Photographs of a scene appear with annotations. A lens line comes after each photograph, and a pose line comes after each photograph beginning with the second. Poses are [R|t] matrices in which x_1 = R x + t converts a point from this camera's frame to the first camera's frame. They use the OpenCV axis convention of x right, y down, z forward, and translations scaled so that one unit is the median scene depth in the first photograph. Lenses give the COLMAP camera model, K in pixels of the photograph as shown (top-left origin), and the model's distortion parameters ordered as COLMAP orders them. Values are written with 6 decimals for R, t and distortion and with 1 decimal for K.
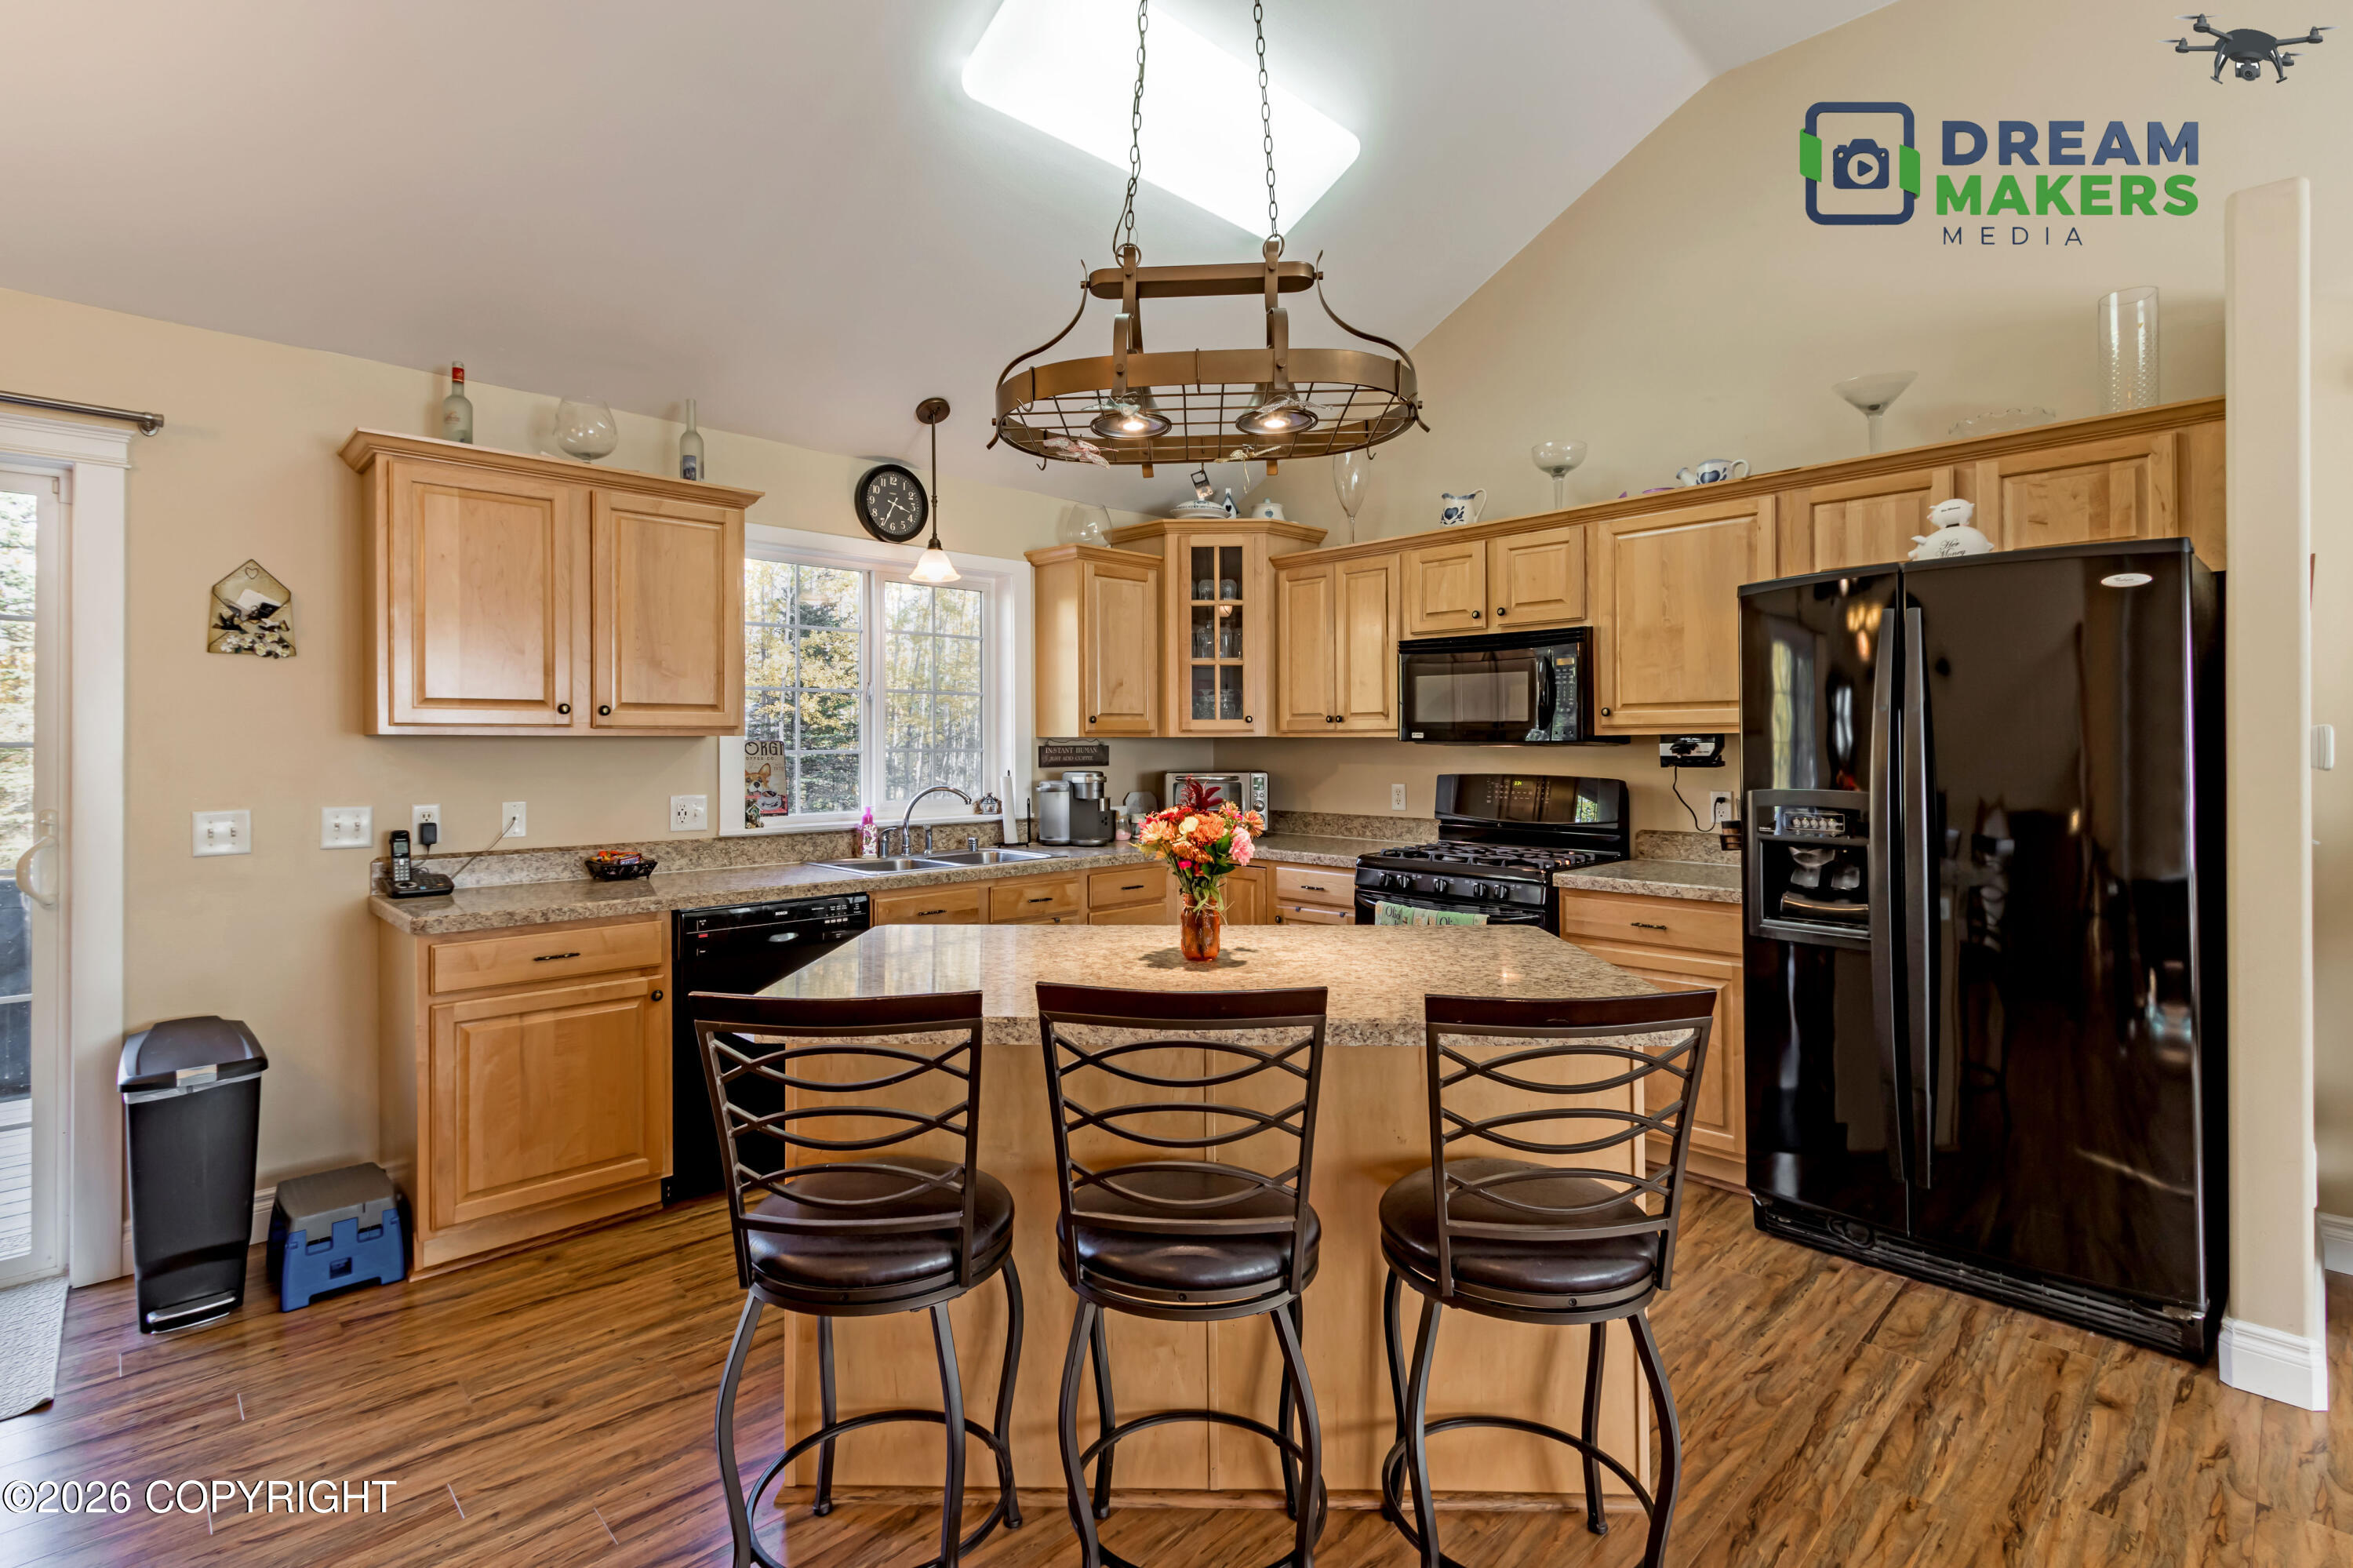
lens RADIAL K [[1107.1, 0, 1206.0], [0, 1107.1, 731.6], [0, 0, 1]] dist [0.005896, -0.000312]
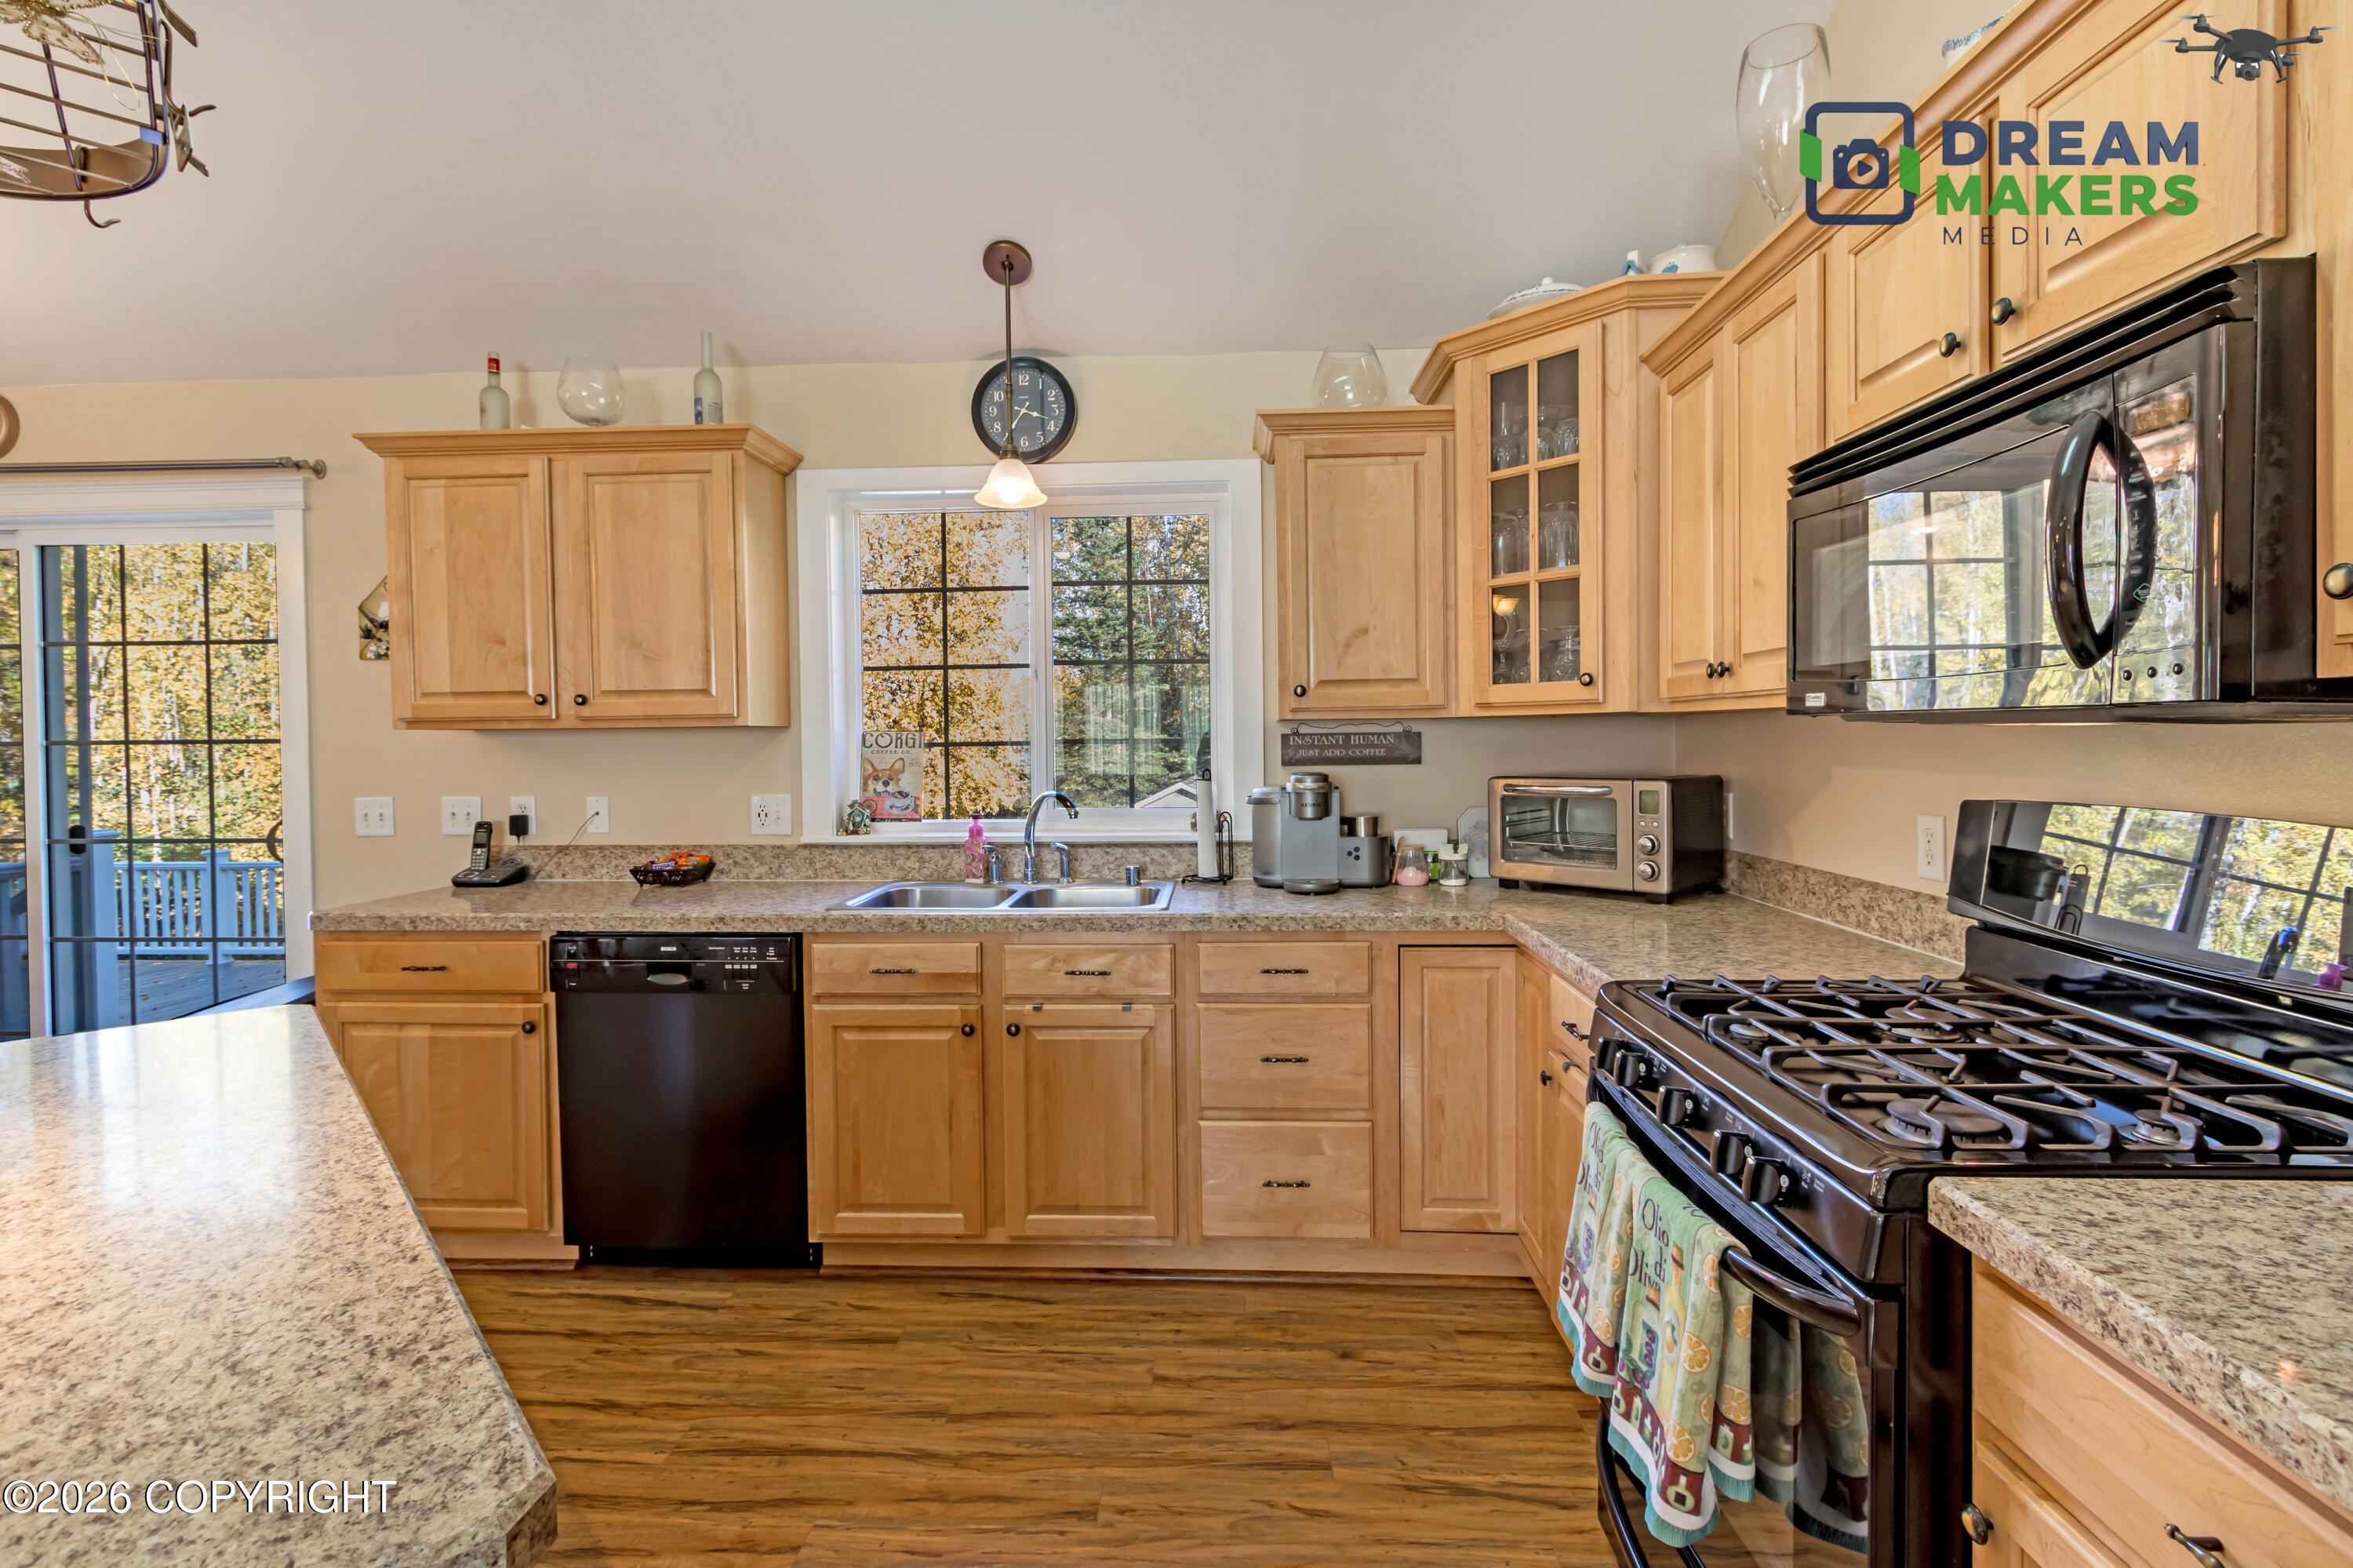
lens RADIAL K [[1087.1, 0, 1176.8], [0, 1087.1, 773.3], [0, 0, 1]] dist [-0.000862, -0.000313]
pose [[0.673643, 0.016055, -0.738883, 0.434341], [0.017881, 0.999117, 0.038011, 0.015828], [0.738841, -0.038818, 0.672761, 0.754128]]
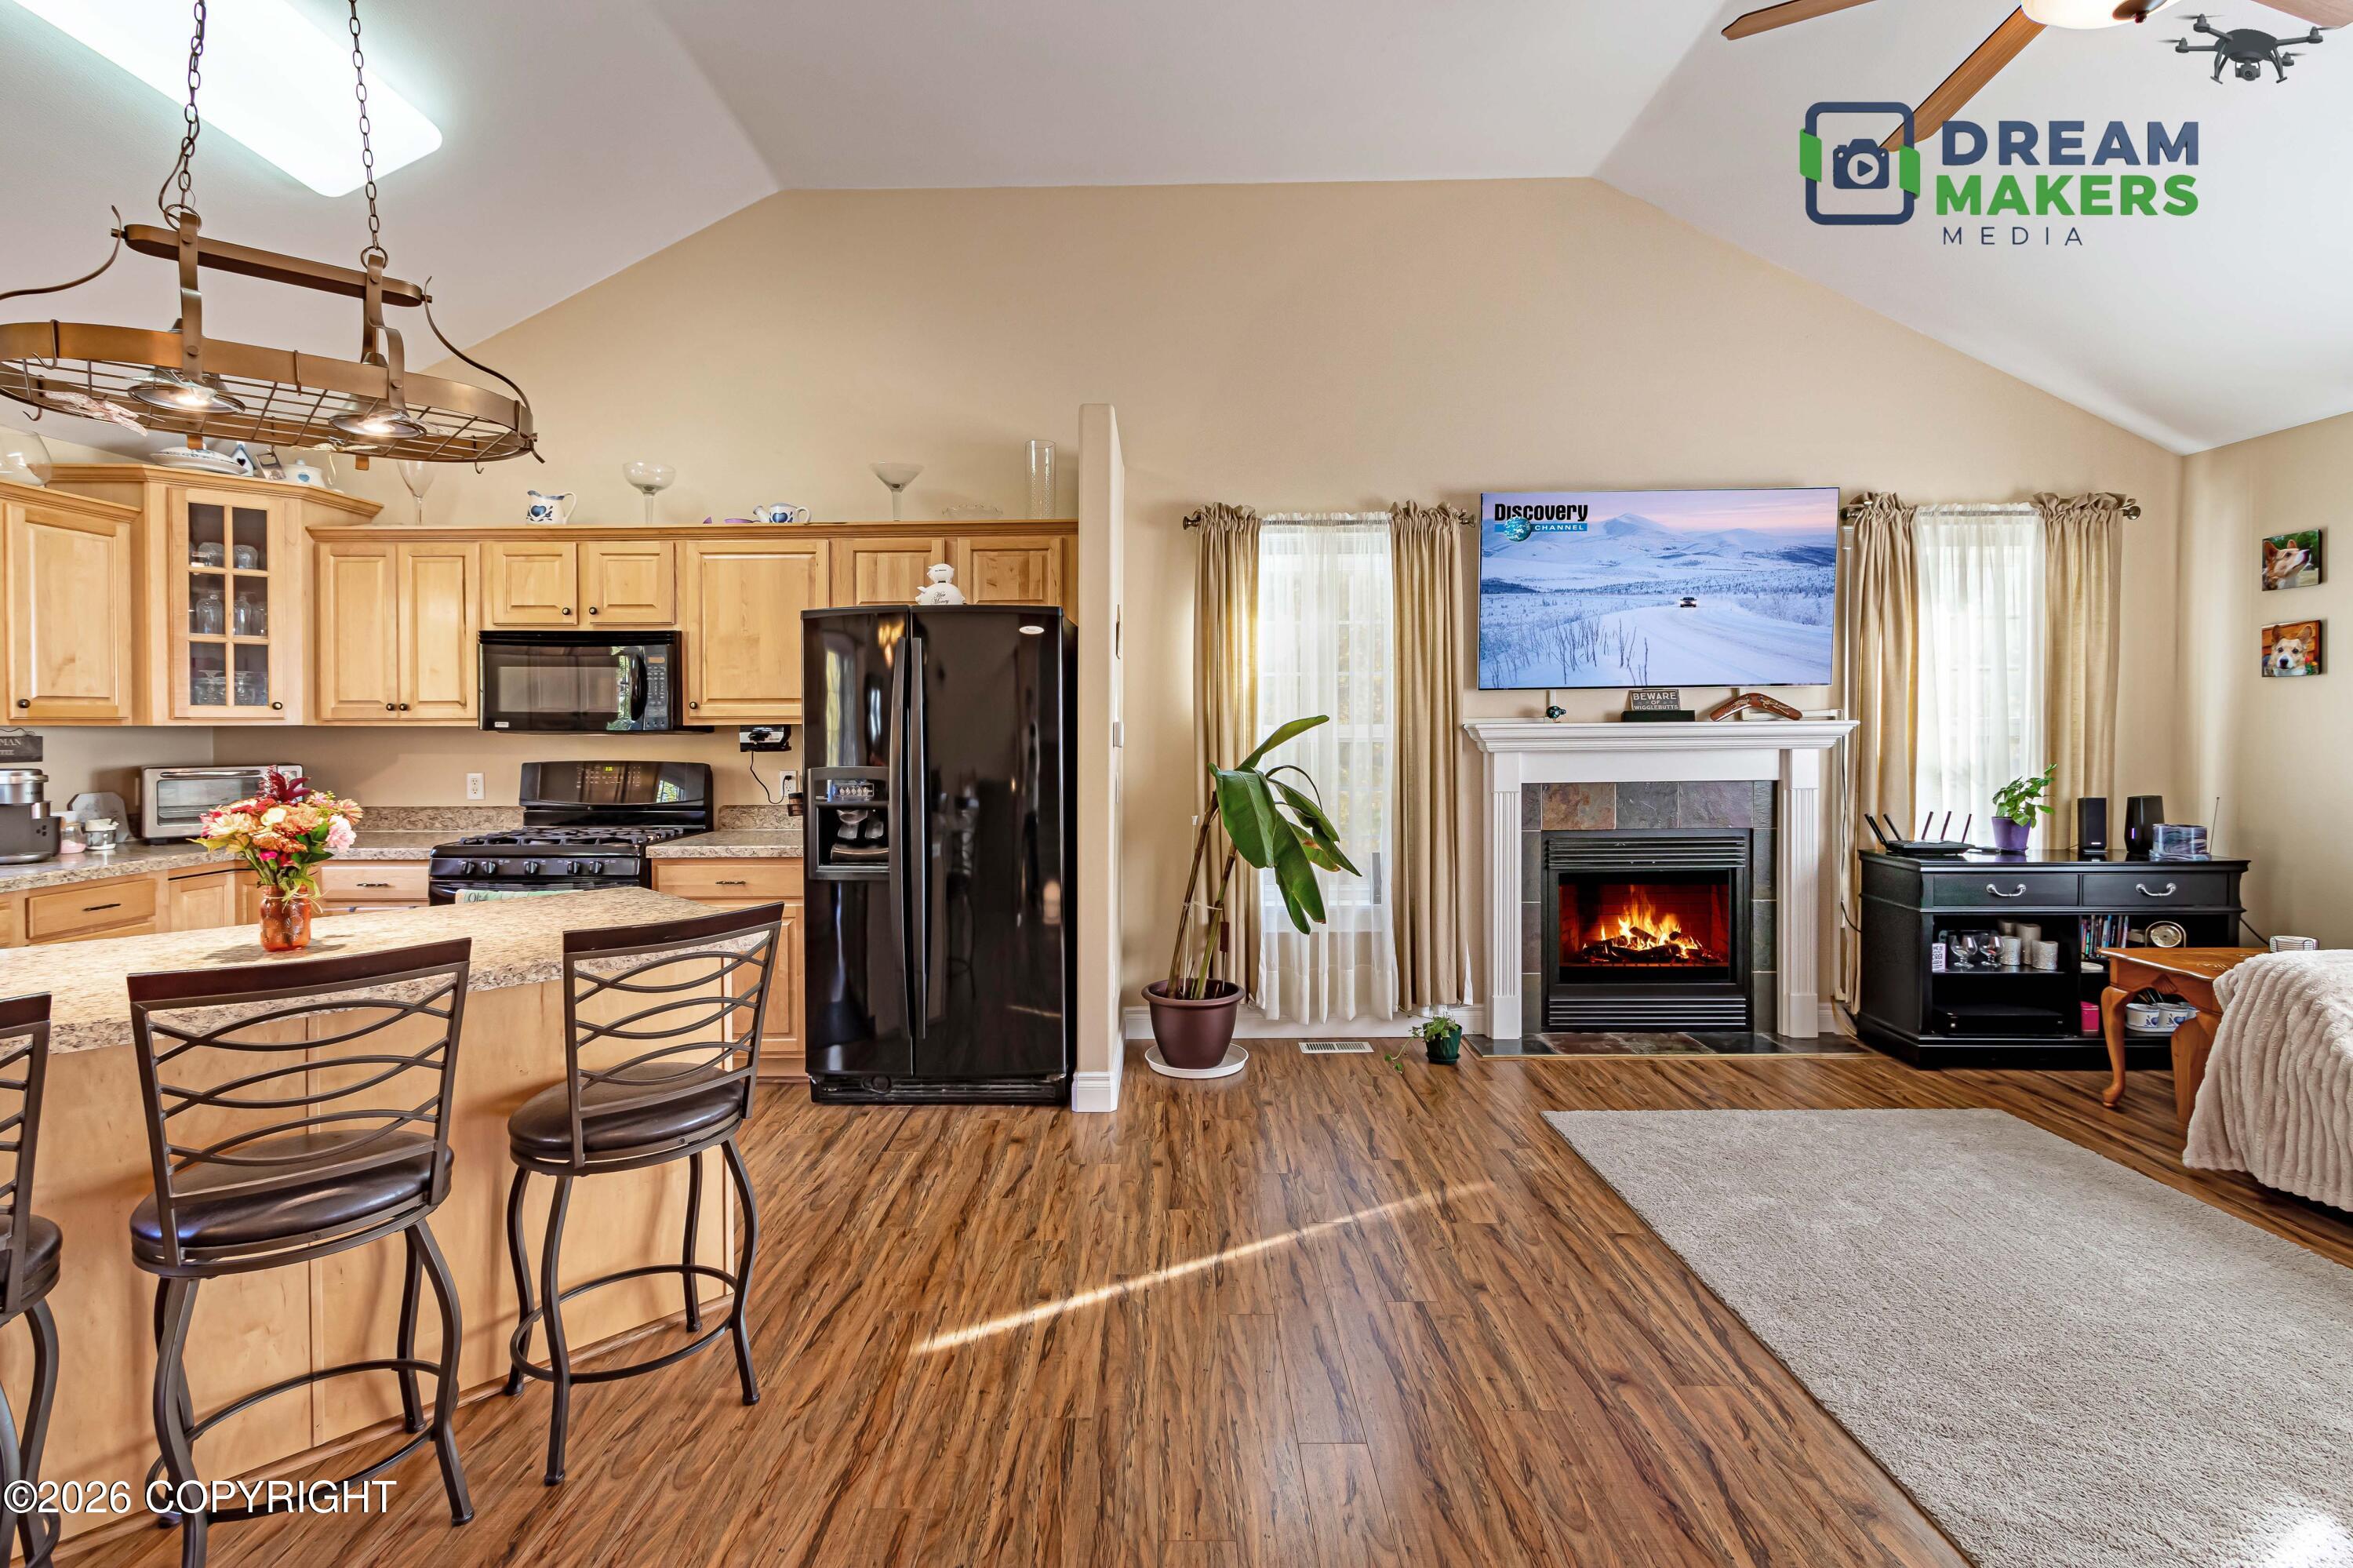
lens RADIAL K [[1044.3, 0, 1168.1], [0, 1044.3, 731.9], [0, 0, 1]] dist [0.002716, -0.000269]
pose [[0.708574, -0.002271, 0.705632, -0.069541], [-0.006055, 0.999938, 0.009298, -0.003503], [-0.705610, -0.010861, 0.708517, -0.151069]]
